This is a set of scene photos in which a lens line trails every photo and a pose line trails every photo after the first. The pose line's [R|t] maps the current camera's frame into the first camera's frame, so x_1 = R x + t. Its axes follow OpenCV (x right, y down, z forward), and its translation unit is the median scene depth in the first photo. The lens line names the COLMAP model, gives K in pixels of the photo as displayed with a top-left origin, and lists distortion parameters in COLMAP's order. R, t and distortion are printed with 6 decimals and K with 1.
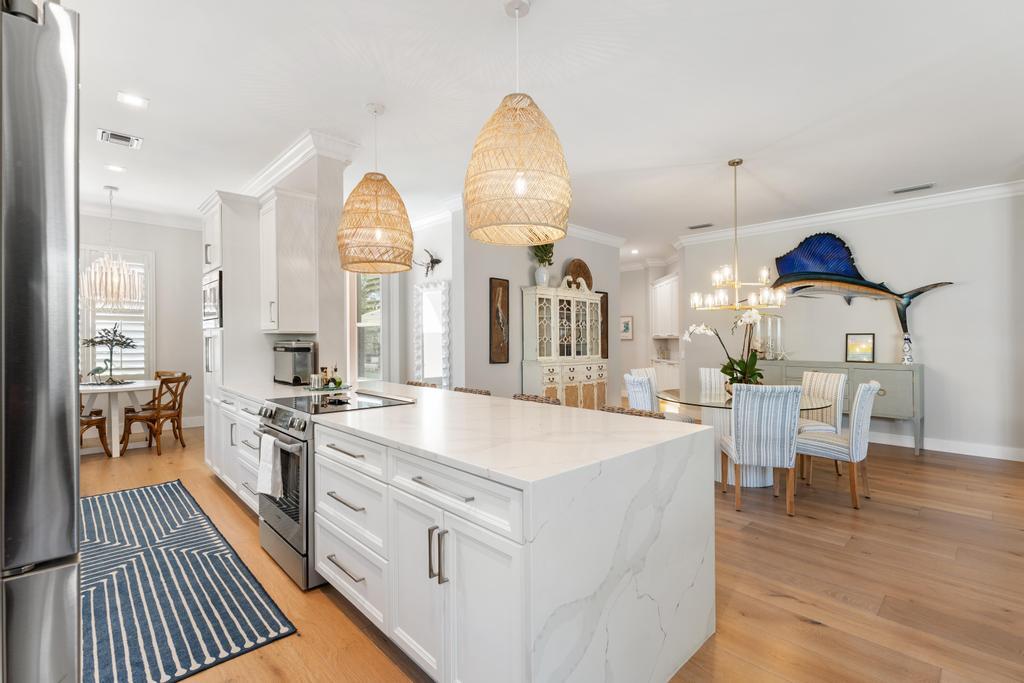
lens RADIAL K [[461.5, 0, 512.0], [0, 461.5, 344.6], [0, 0, 1]] dist [-0.000245, 0.000139]
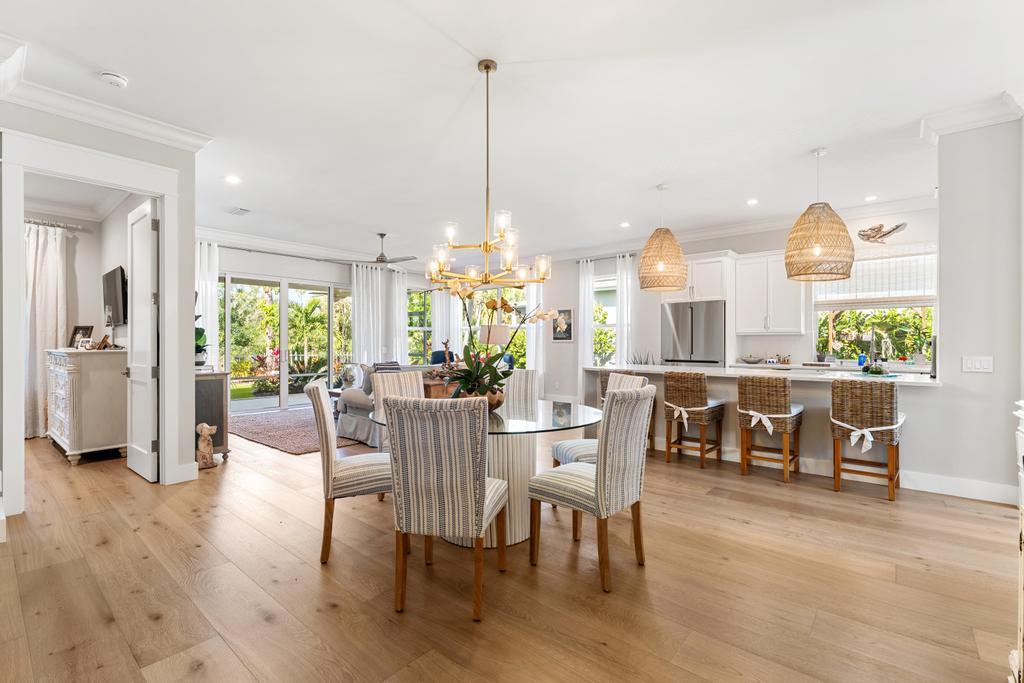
lens RADIAL K [[454.3, 0, 513.3], [0, 454.3, 344.8], [0, 0, 1]] dist [-0.000536, 0.000044]
pose [[-0.994752, -0.004463, -0.102217, 0.429626], [-0.005897, 0.999888, 0.013730, 0.004421], [0.102144, 0.014260, -0.994667, 1.387234]]
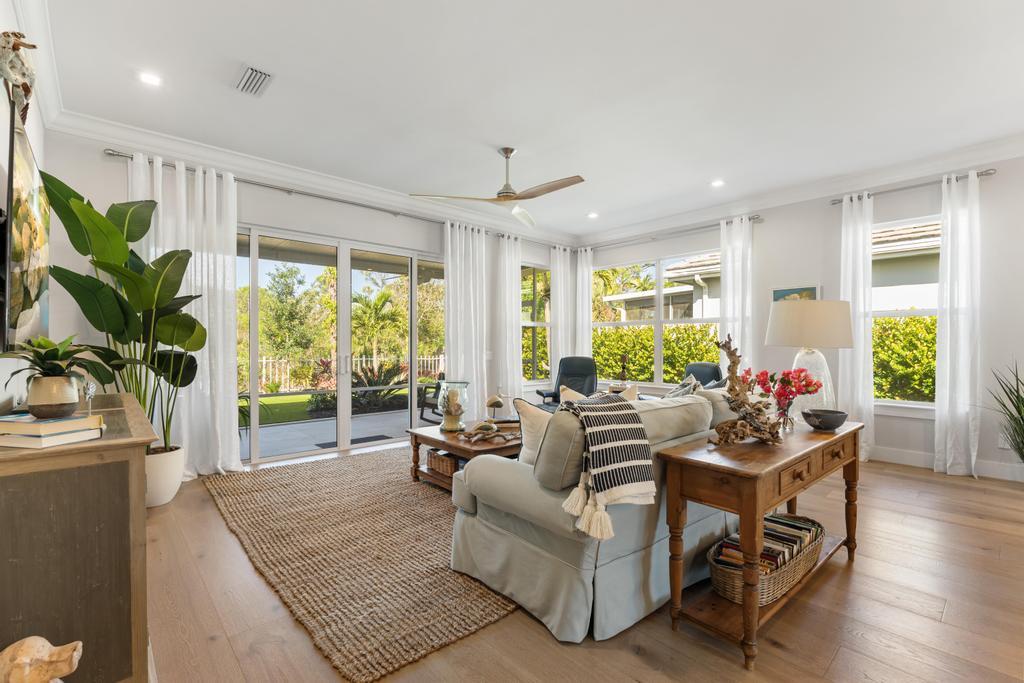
lens RADIAL K [[454.3, 0, 513.3], [0, 454.3, 344.8], [0, 0, 1]] dist [-0.000536, 0.000044]
pose [[-0.999589, -0.004847, 0.028254, 0.662484], [-0.004551, 0.999934, 0.010553, 0.012620], [-0.028303, 0.010420, -0.999545, 0.719420]]
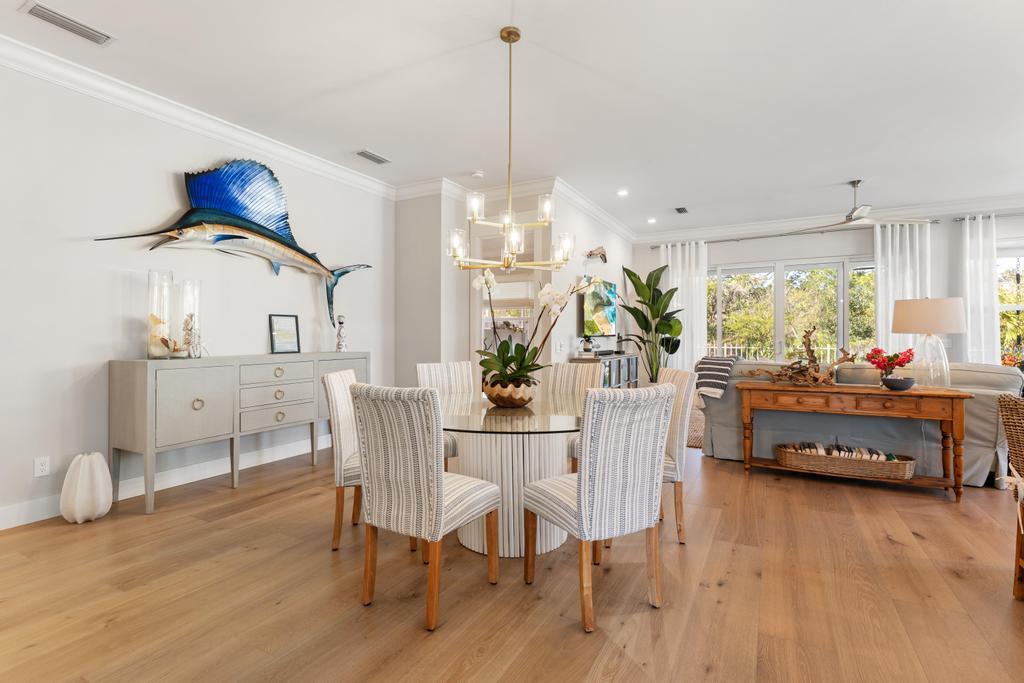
lens RADIAL K [[481.5, 0, 510.1], [0, 481.5, 337.0], [0, 0, 1]] dist [-0.001399, -0.000239]
pose [[-0.300298, -0.005218, 0.953831, -0.112119], [0.013029, 0.999869, 0.009572, 0.009630], [-0.953757, 0.015302, -0.300191, 0.991900]]
